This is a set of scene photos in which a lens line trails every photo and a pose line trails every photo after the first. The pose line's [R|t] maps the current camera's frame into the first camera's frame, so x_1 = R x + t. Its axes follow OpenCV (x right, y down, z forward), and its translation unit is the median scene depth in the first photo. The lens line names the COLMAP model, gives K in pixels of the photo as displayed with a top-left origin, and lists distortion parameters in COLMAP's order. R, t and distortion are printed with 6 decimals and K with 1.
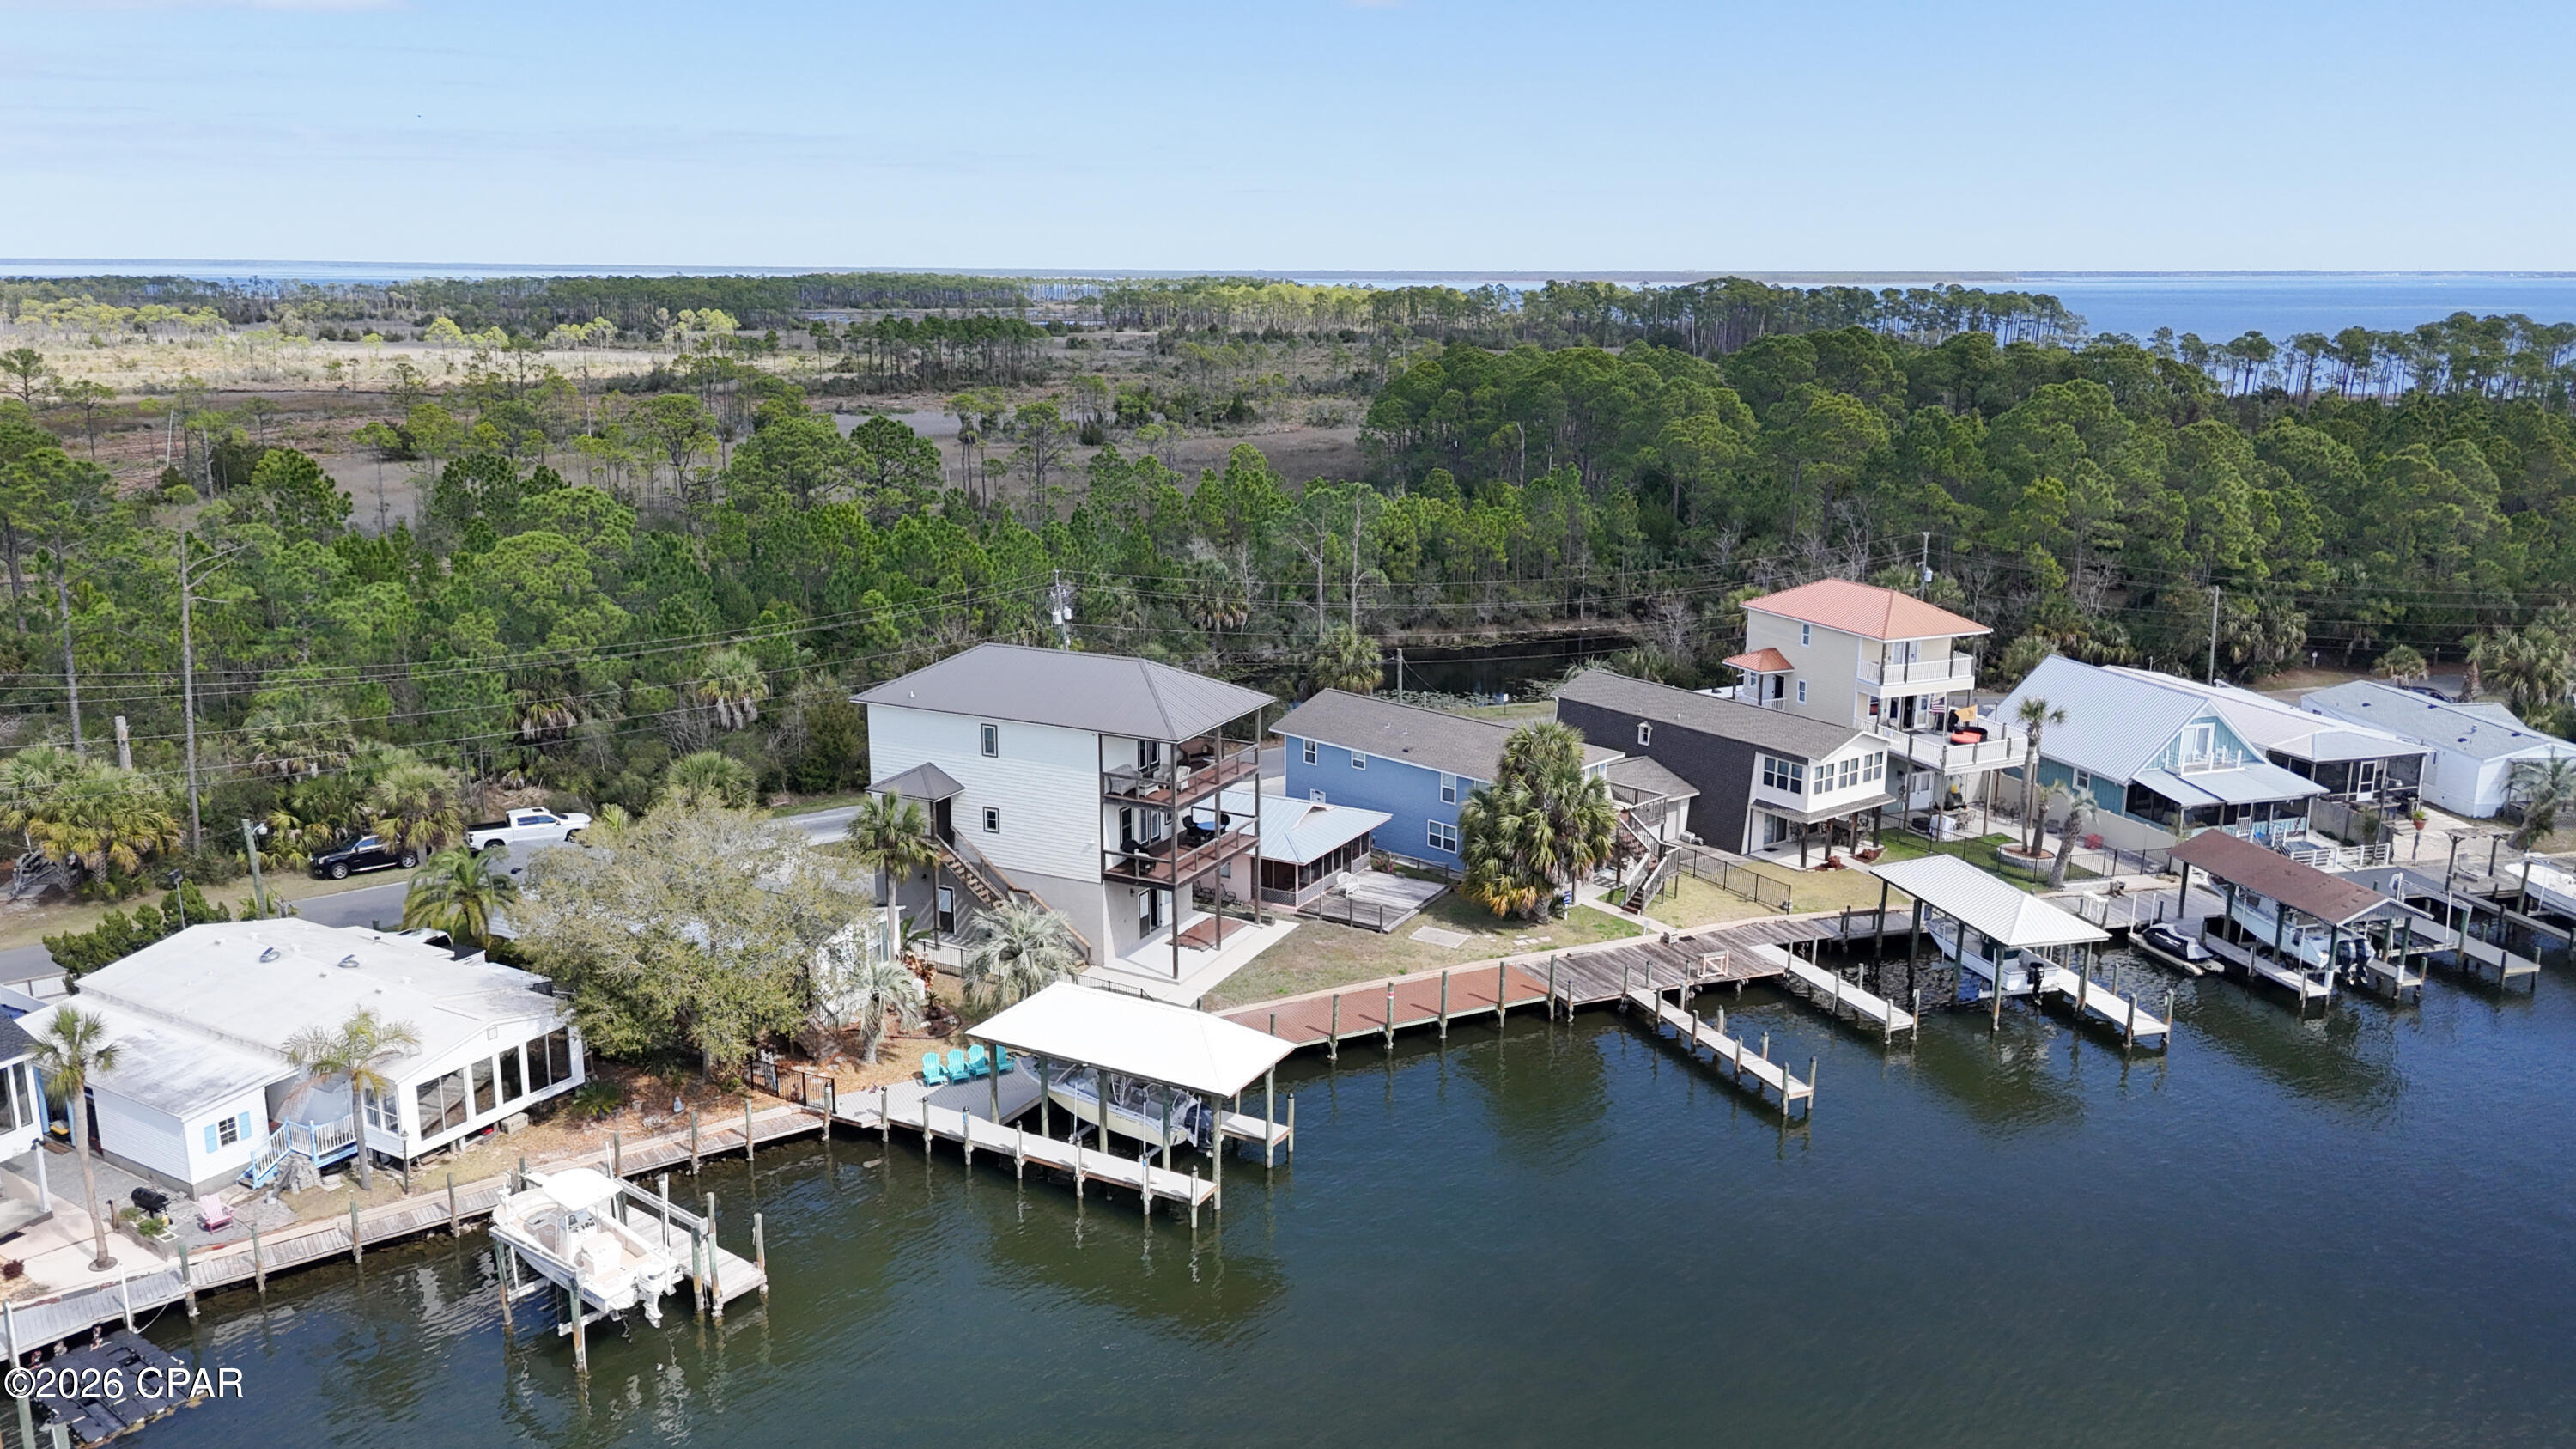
lens RADIAL K [[1885.3, 0, 1294.1], [0, 1885.3, 732.7], [0, 0, 1]] dist [0.074173, -0.070066]
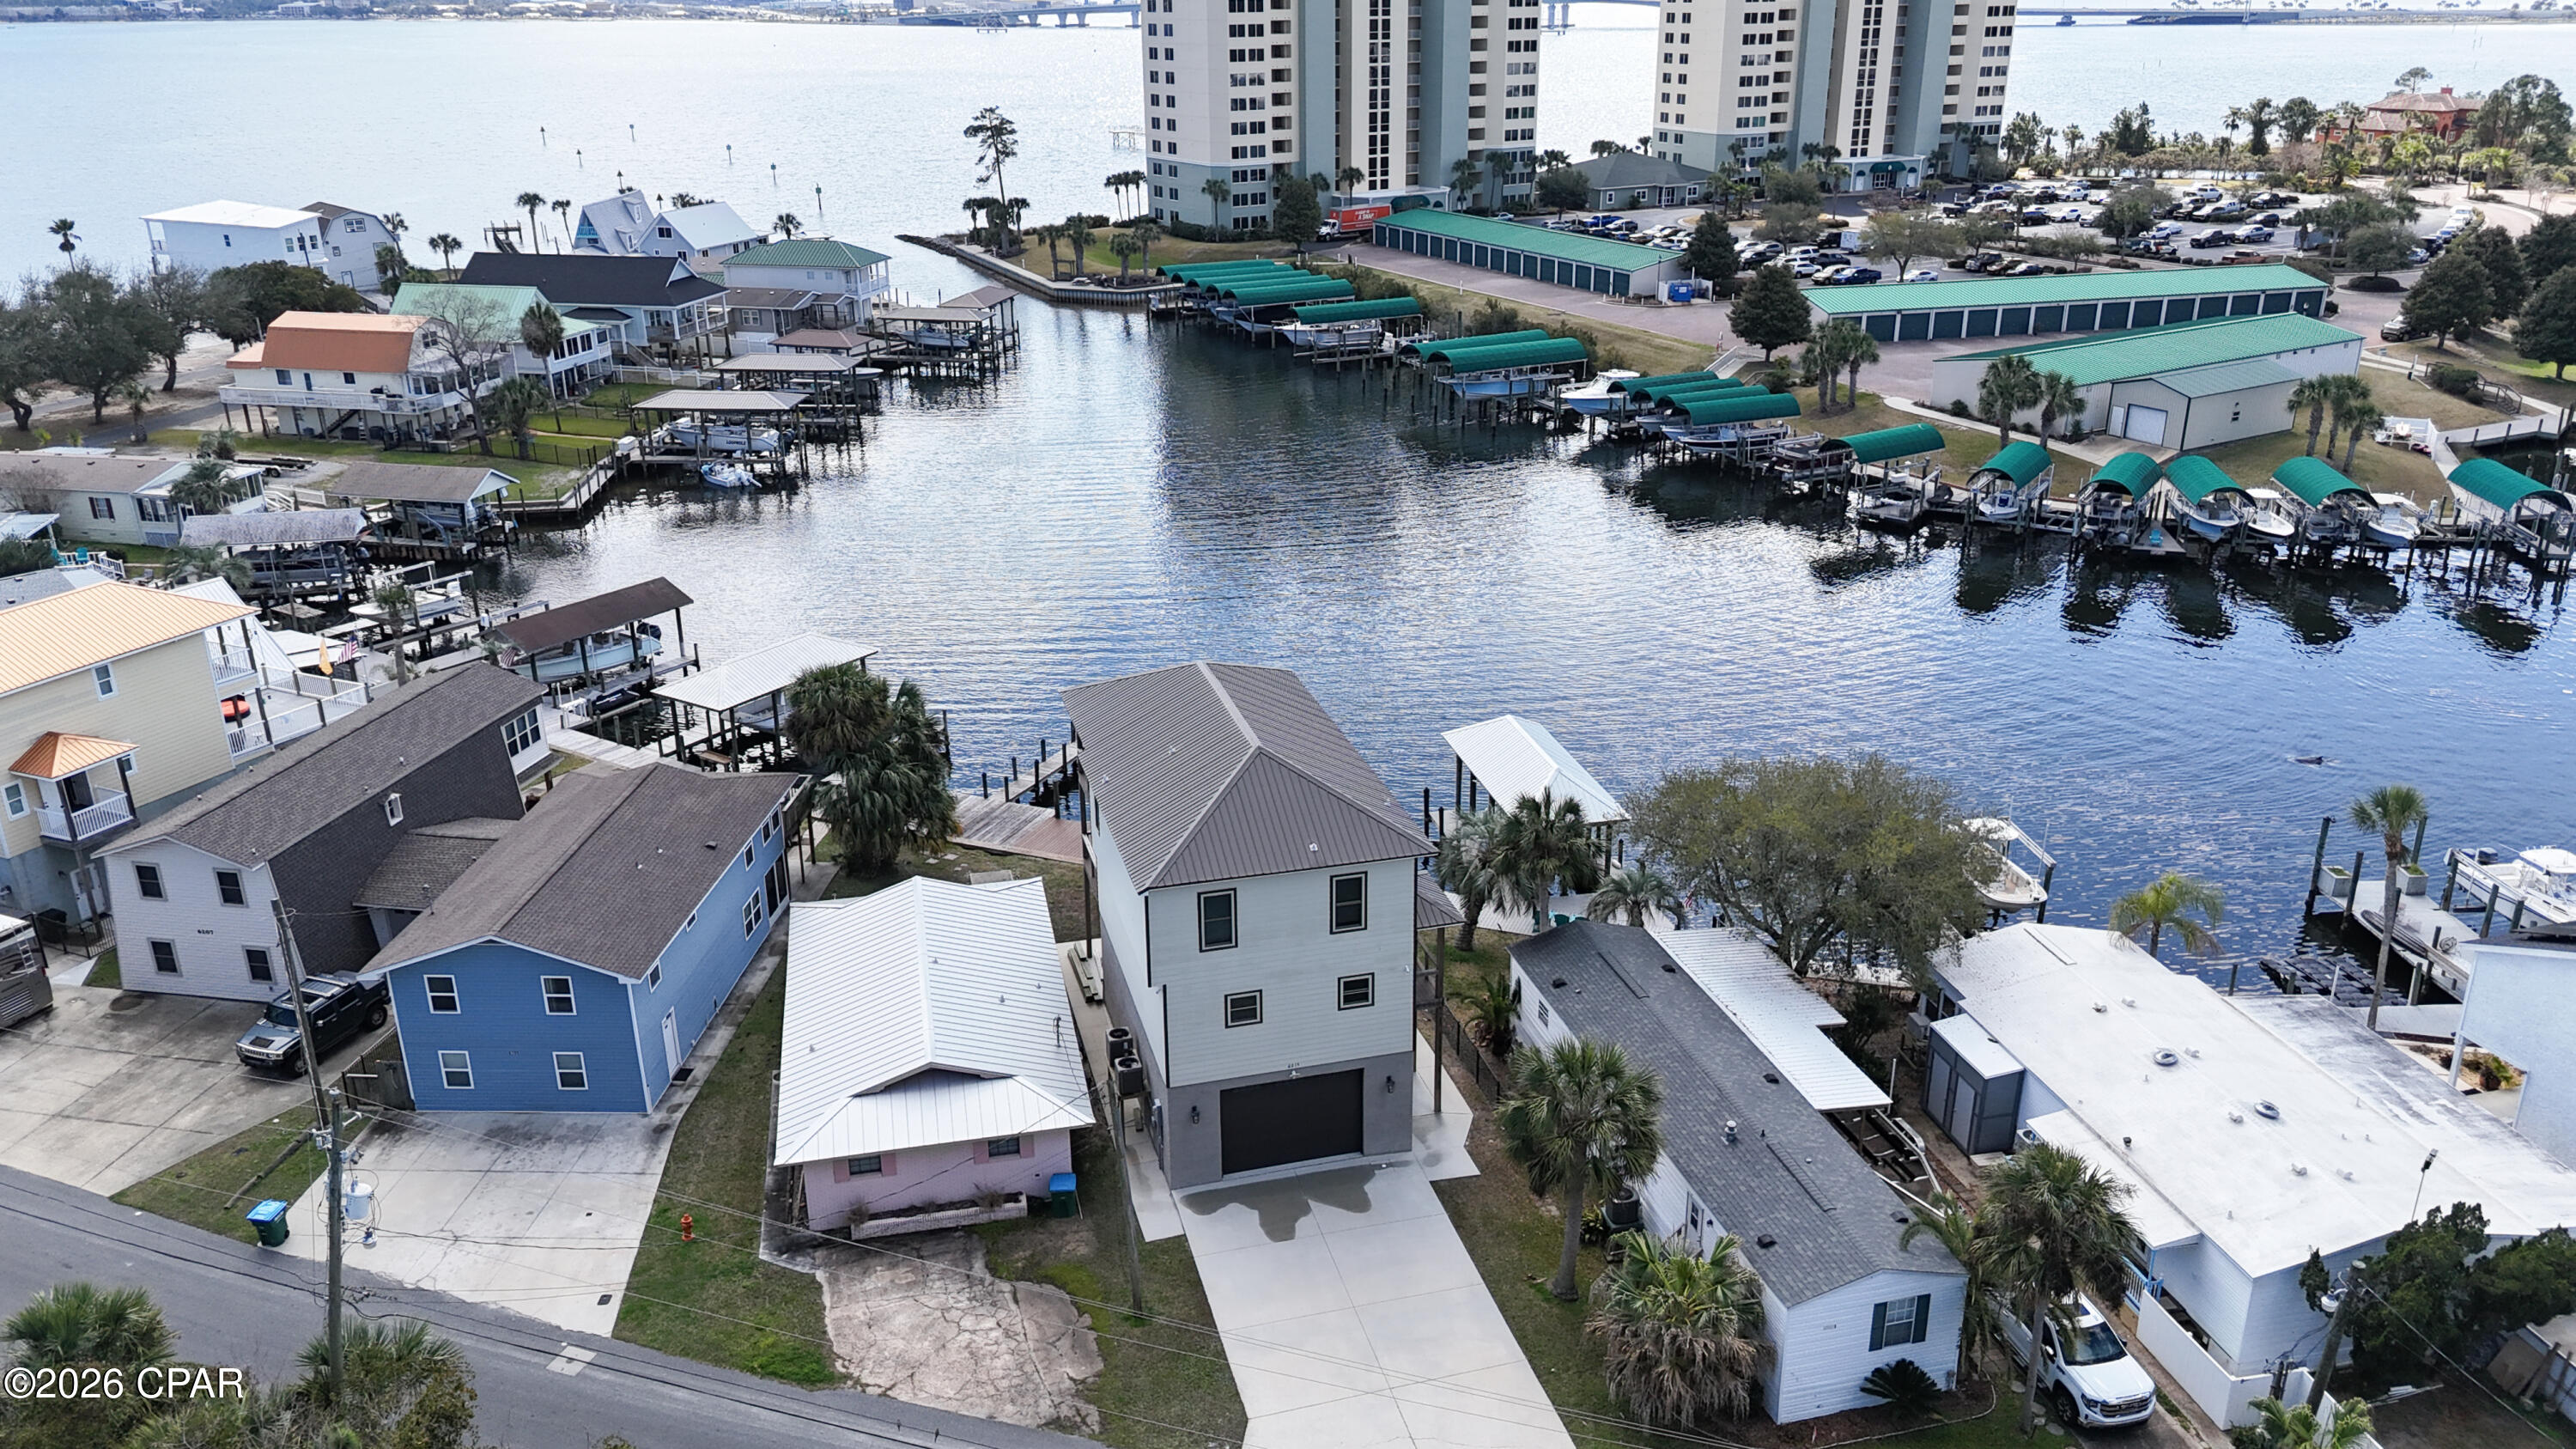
lens RADIAL K [[1894.9, 0, 1290.6], [0, 1894.9, 723.8], [0, 0, 1]] dist [0.068210, -0.060210]
pose [[-0.659221, -0.269760, 0.701895, -0.566940], [0.184311, 0.846992, 0.498631, -0.342391], [-0.729011, 0.458076, -0.508636, 1.169166]]
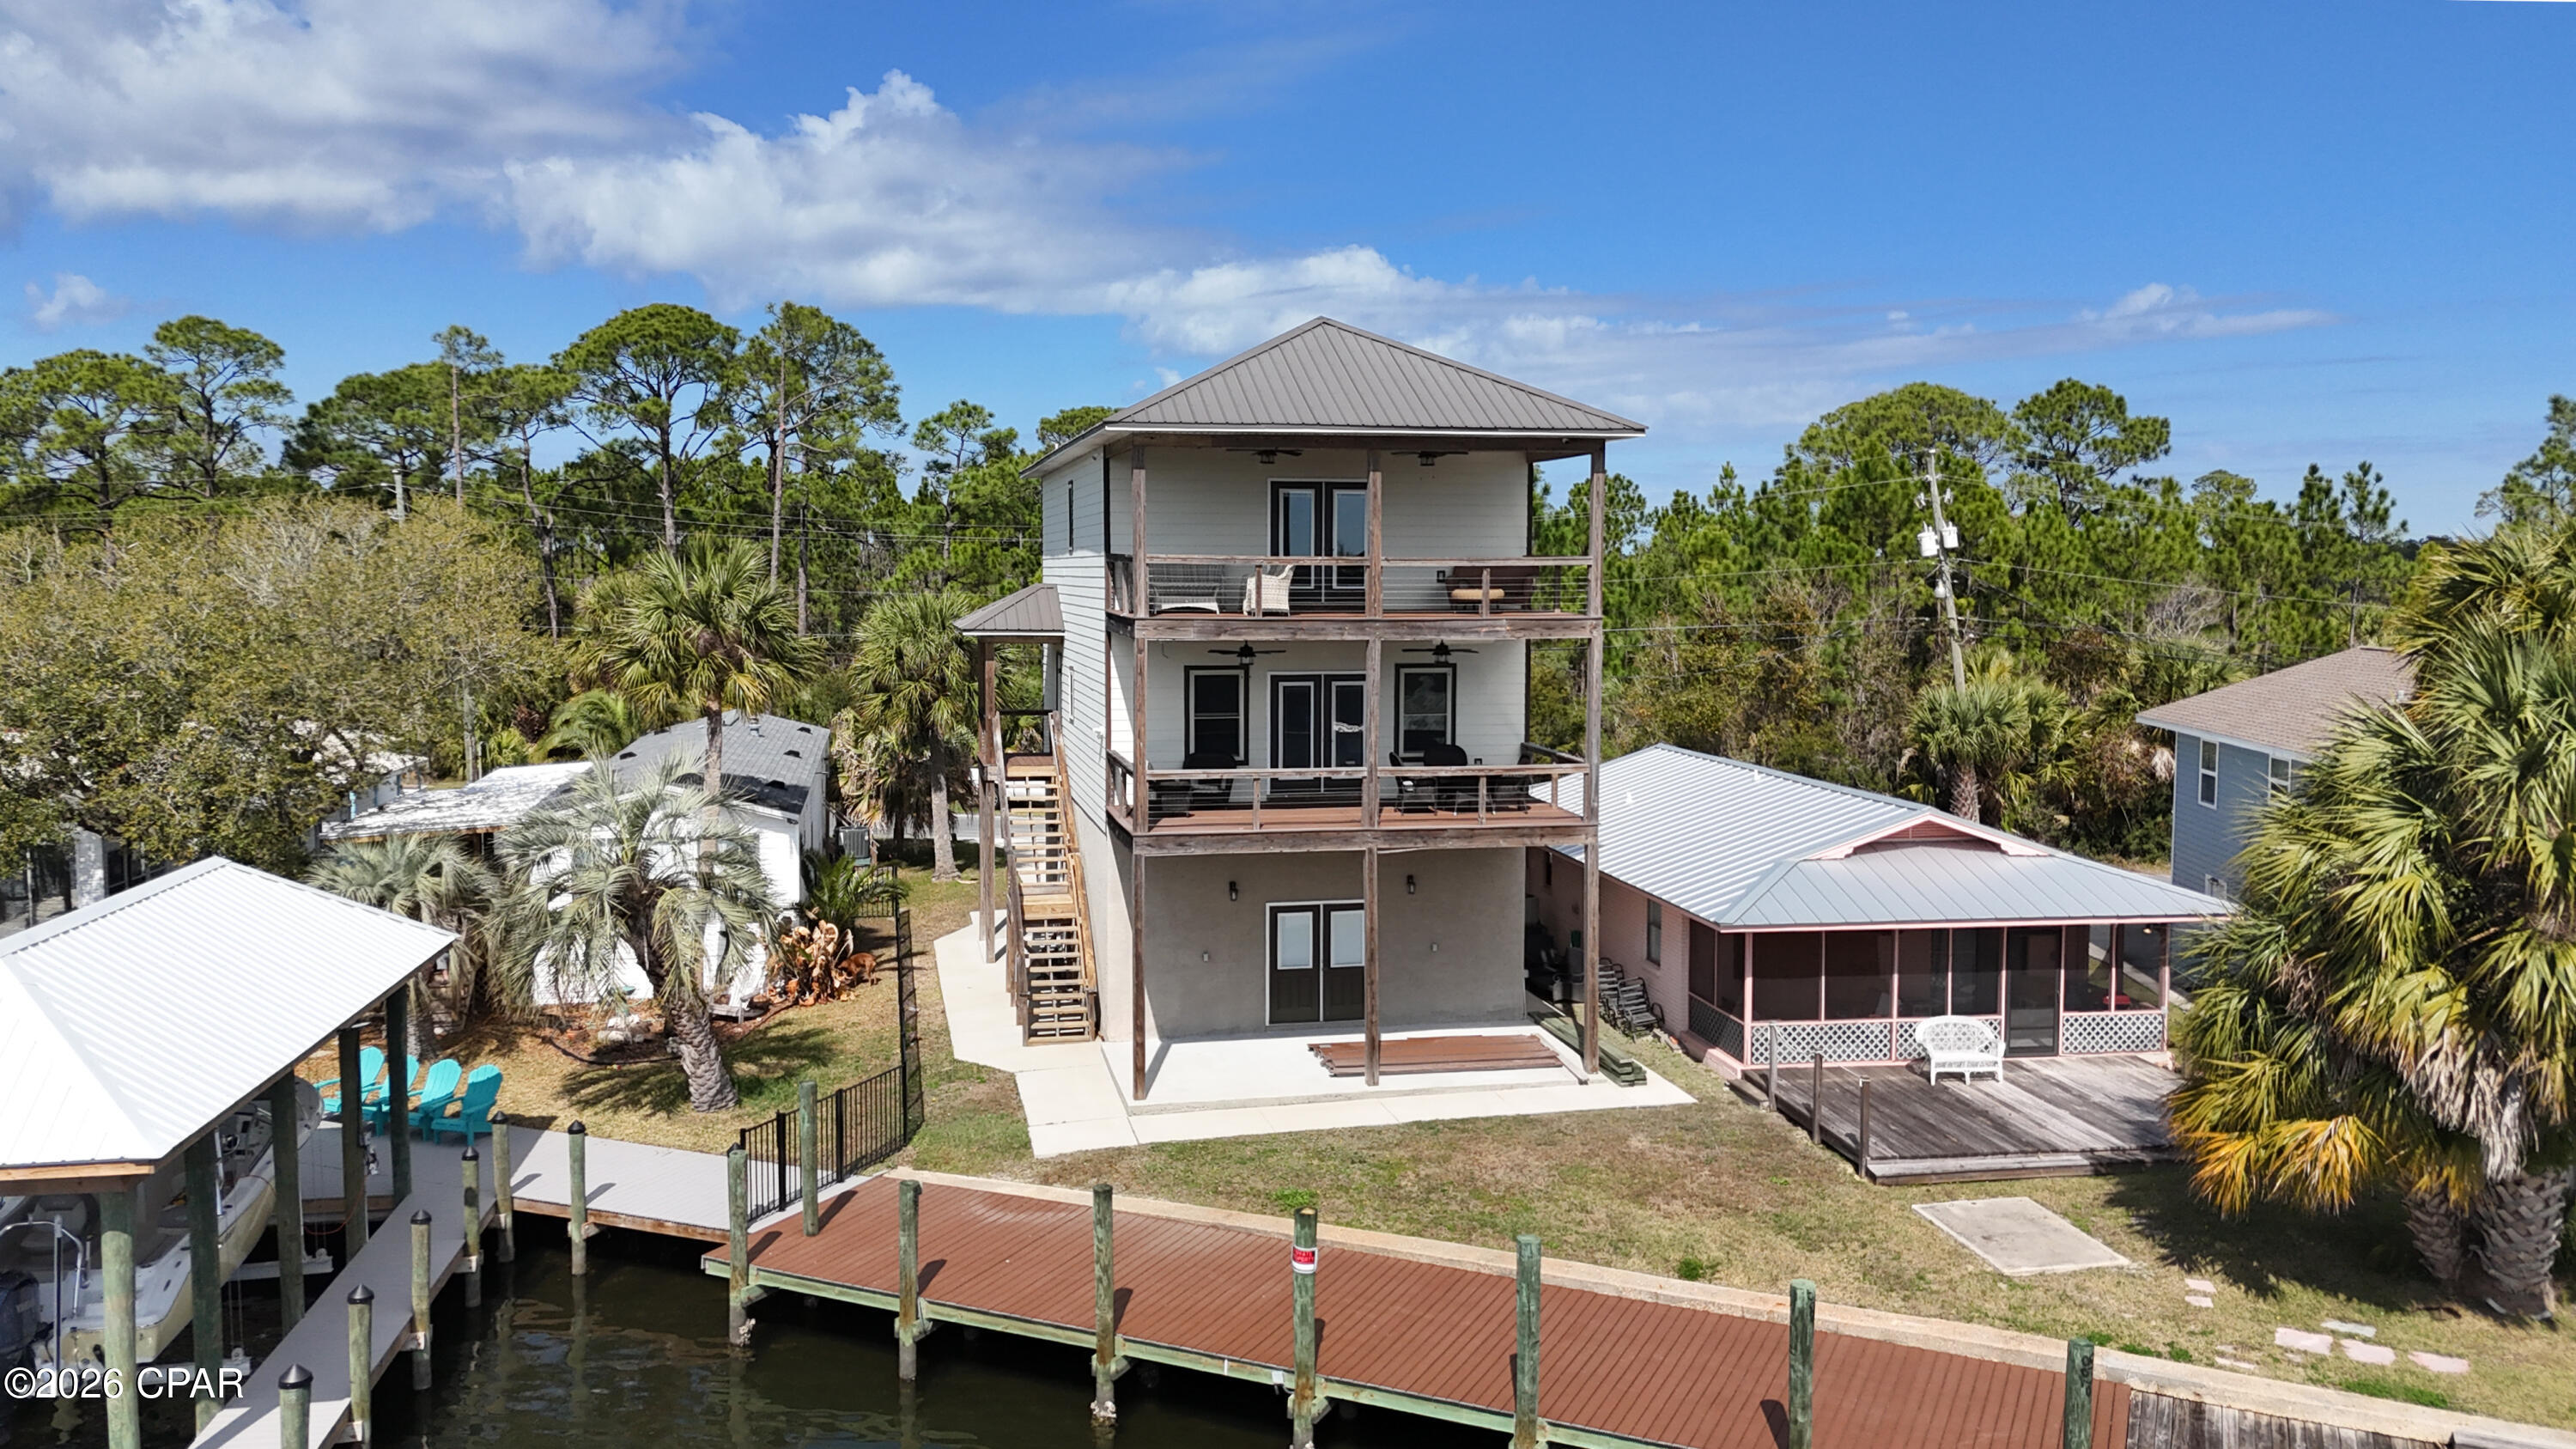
lens RADIAL K [[1951.8, 0, 1287.4], [0, 1951.8, 699.3], [0, 0, 1]] dist [0.034919, -0.007412]
pose [[0.629312, 0.052296, -0.775391, 0.206554], [-0.184842, 0.979174, -0.083978, 0.065994], [0.754851, 0.196174, 0.625873, 0.628733]]
